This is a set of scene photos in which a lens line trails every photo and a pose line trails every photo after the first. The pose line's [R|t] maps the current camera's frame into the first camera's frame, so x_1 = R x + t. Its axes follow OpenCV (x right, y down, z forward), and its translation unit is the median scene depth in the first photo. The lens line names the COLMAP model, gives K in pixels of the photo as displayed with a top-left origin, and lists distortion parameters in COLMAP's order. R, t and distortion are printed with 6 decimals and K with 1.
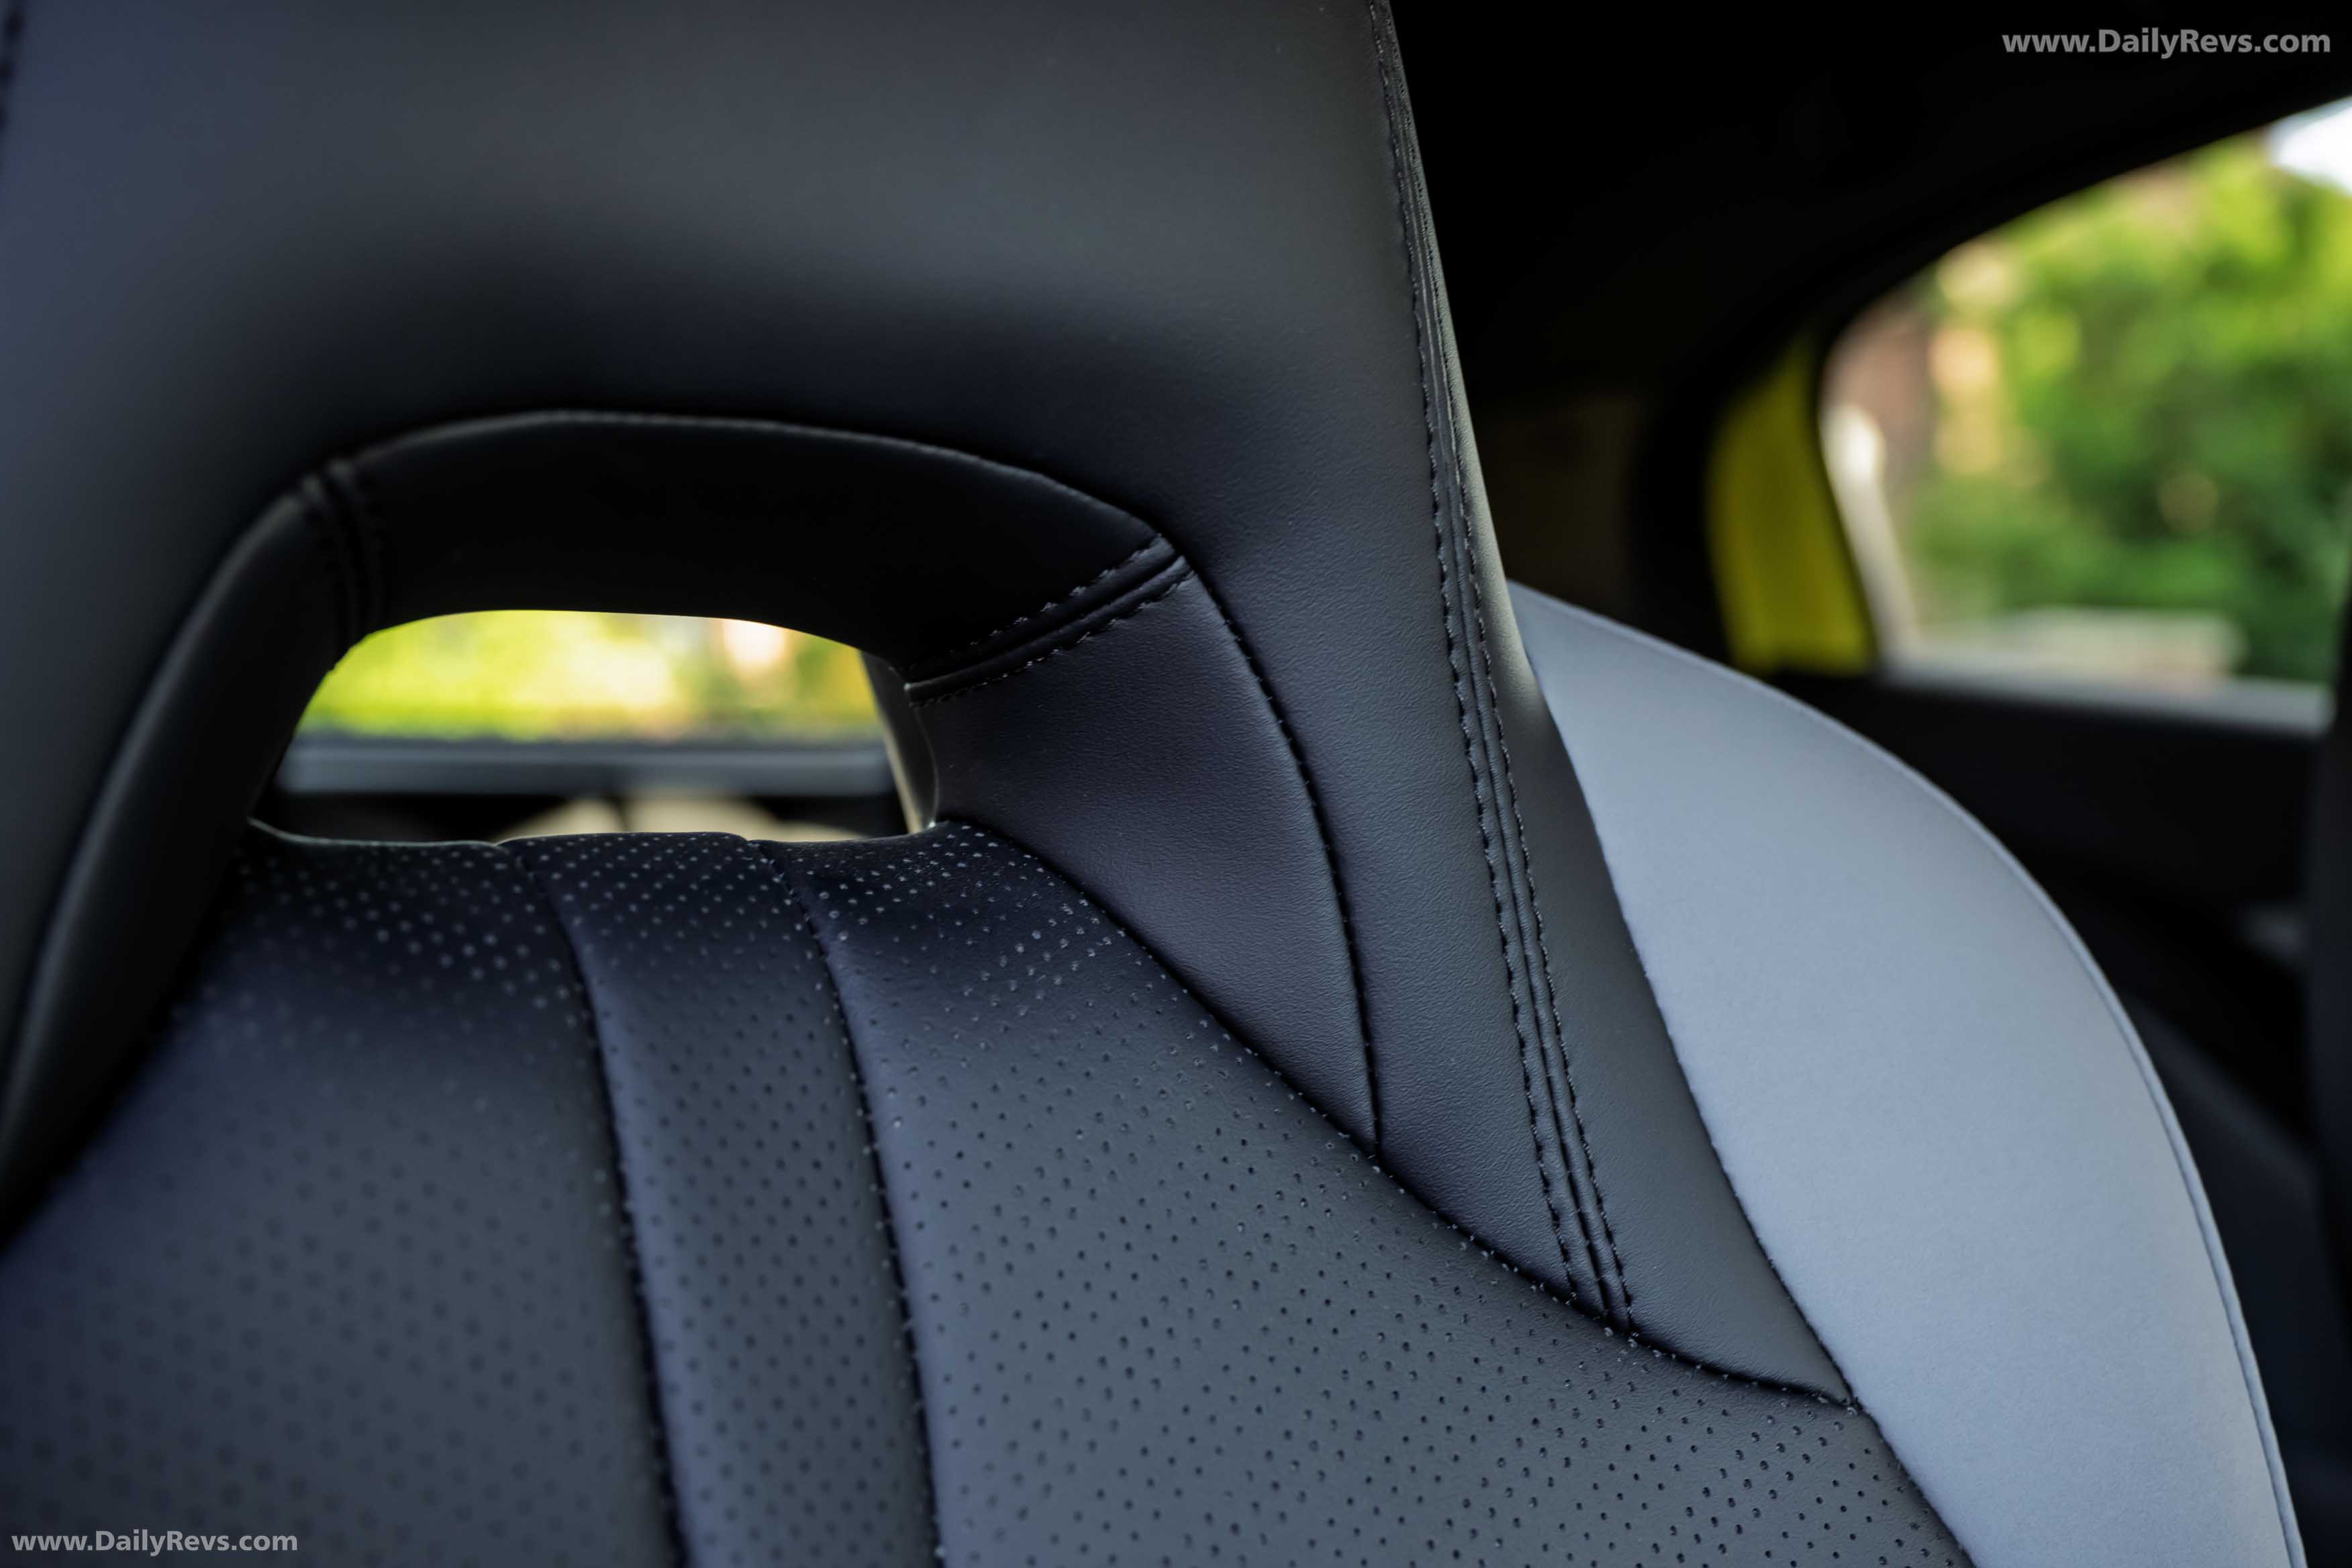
lens RADIAL K [[2614.3, 0, 1183.9], [0, 2614.3, 787.2], [0, 0, 1]] dist [-0.004222, 0.000000]
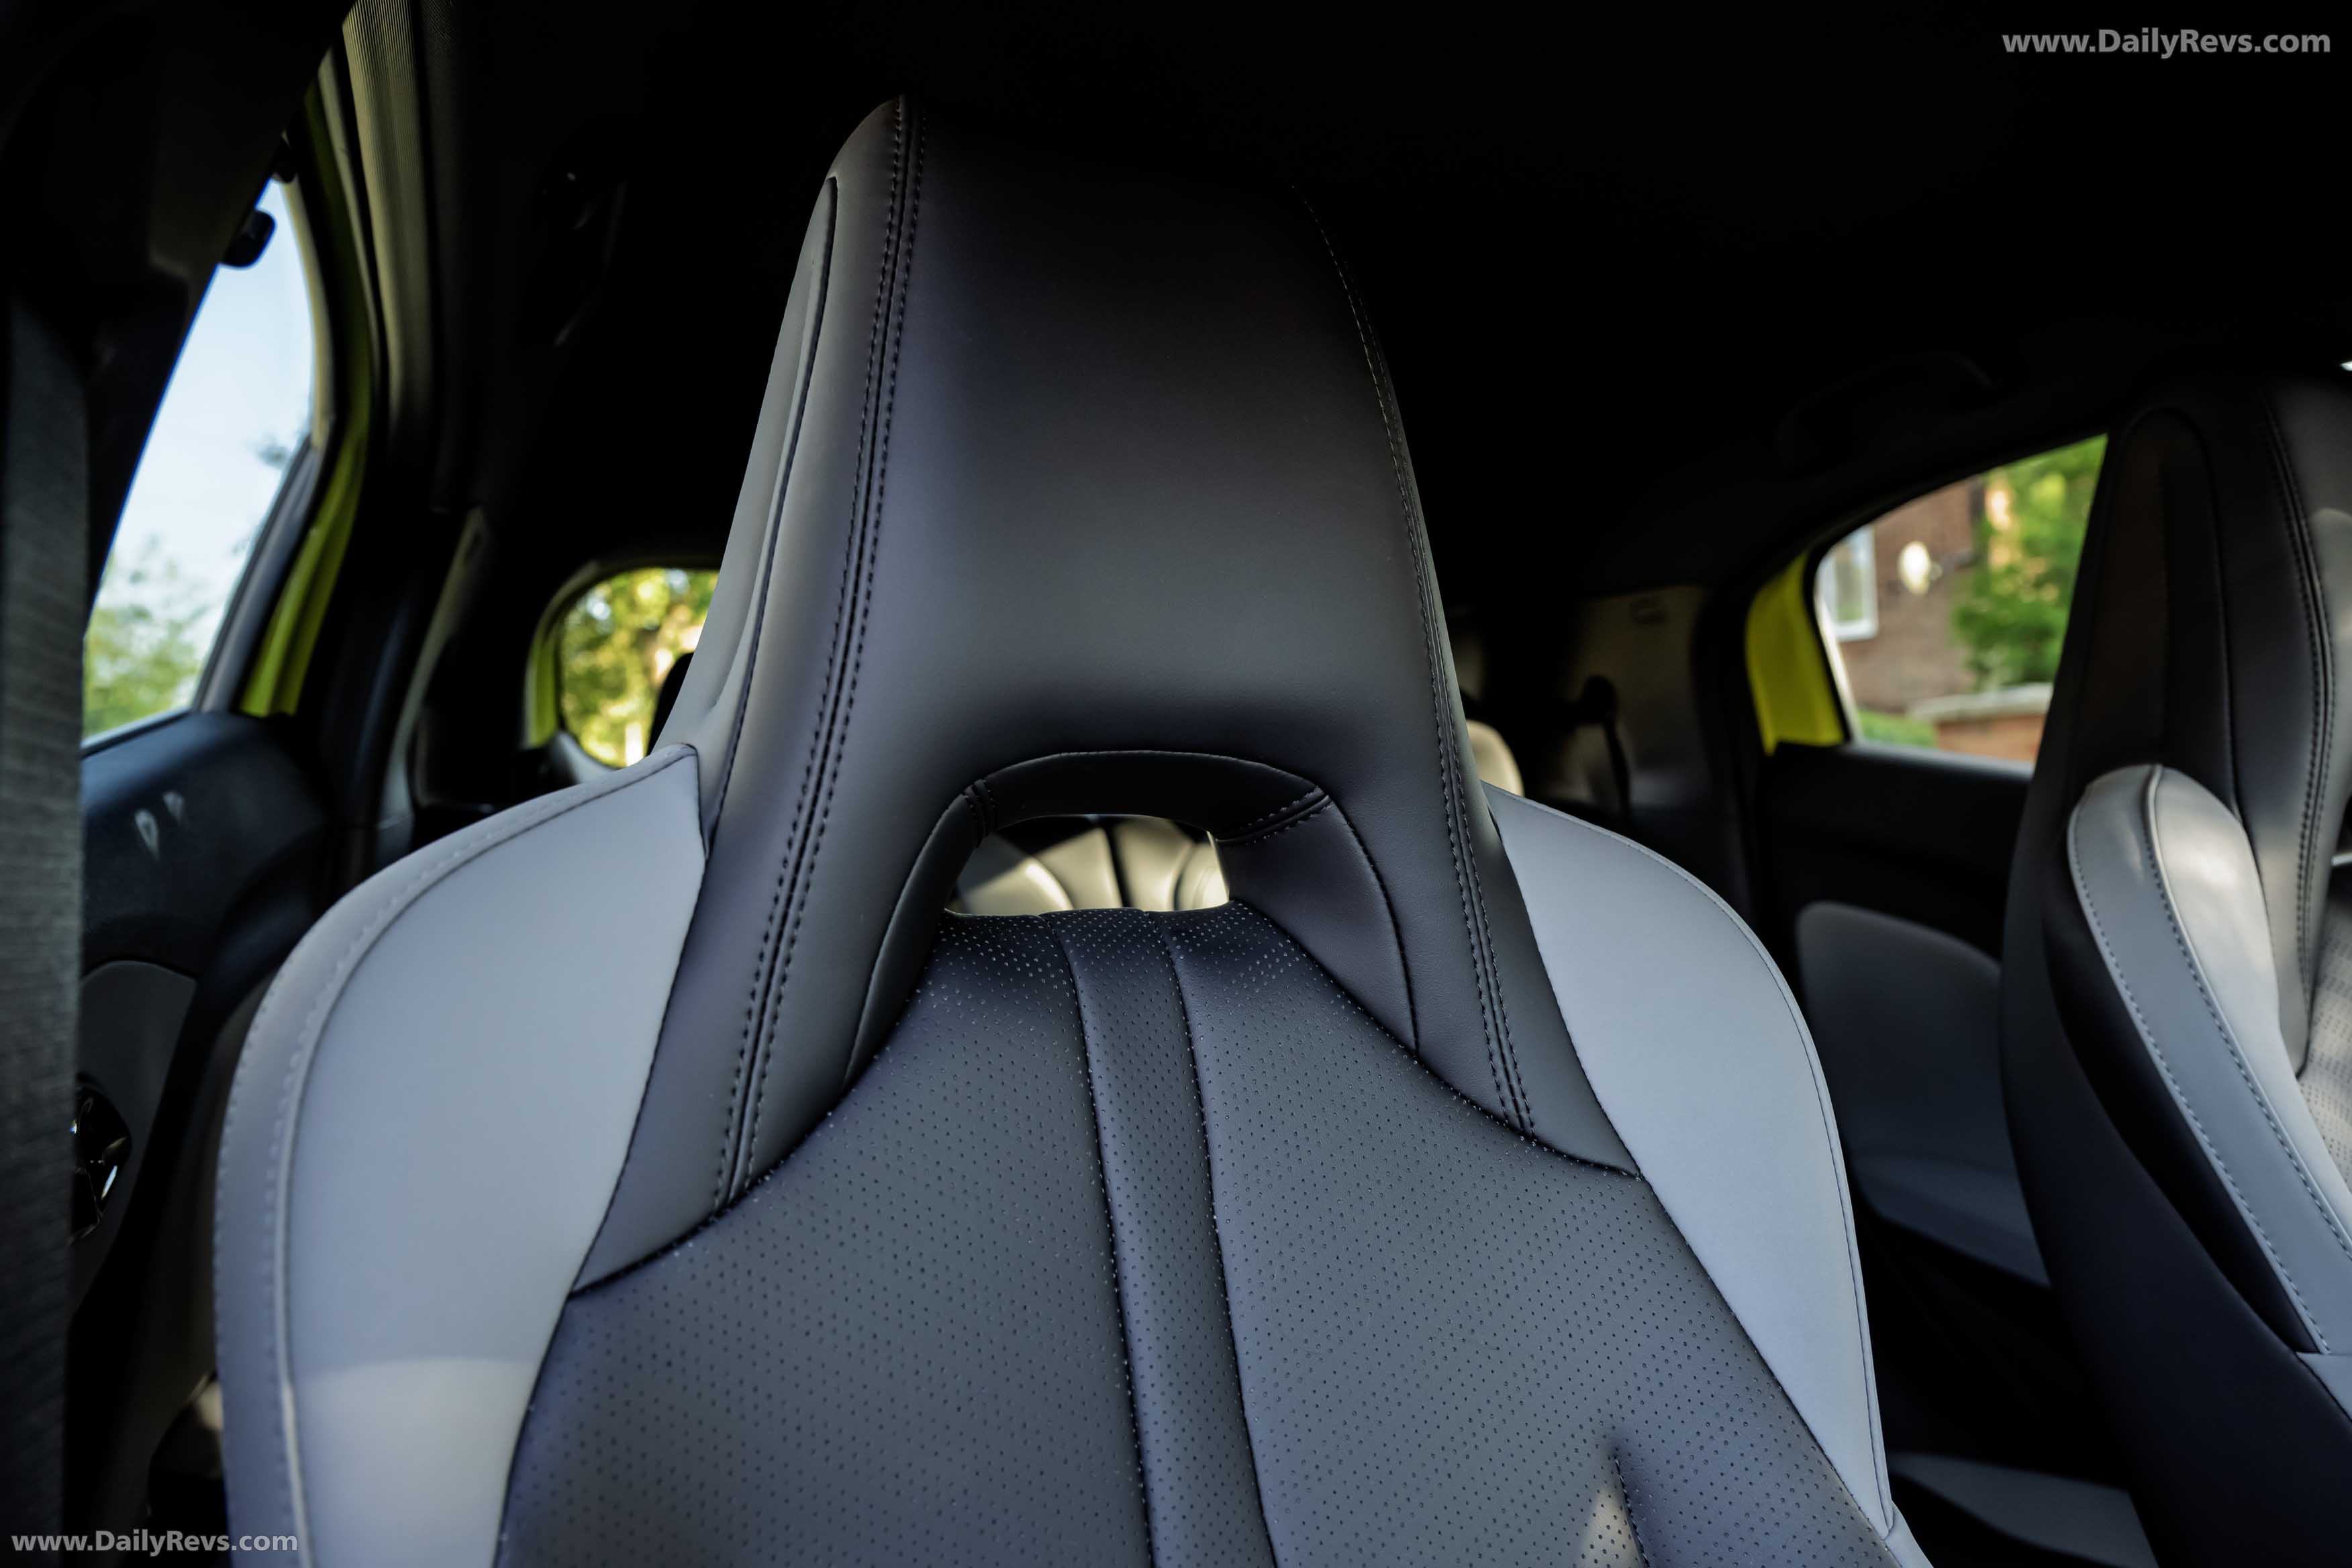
lens RADIAL K [[1647.8, 0, 1174.4], [0, 1647.8, 779.8], [0, 0, 1]] dist [-0.008366, -0.001940]
pose [[0.983074, 0.004970, -0.183143, 0.131136], [-0.004212, 0.999981, 0.004526, -0.106630], [0.183162, -0.003678, 0.983076, -0.450472]]
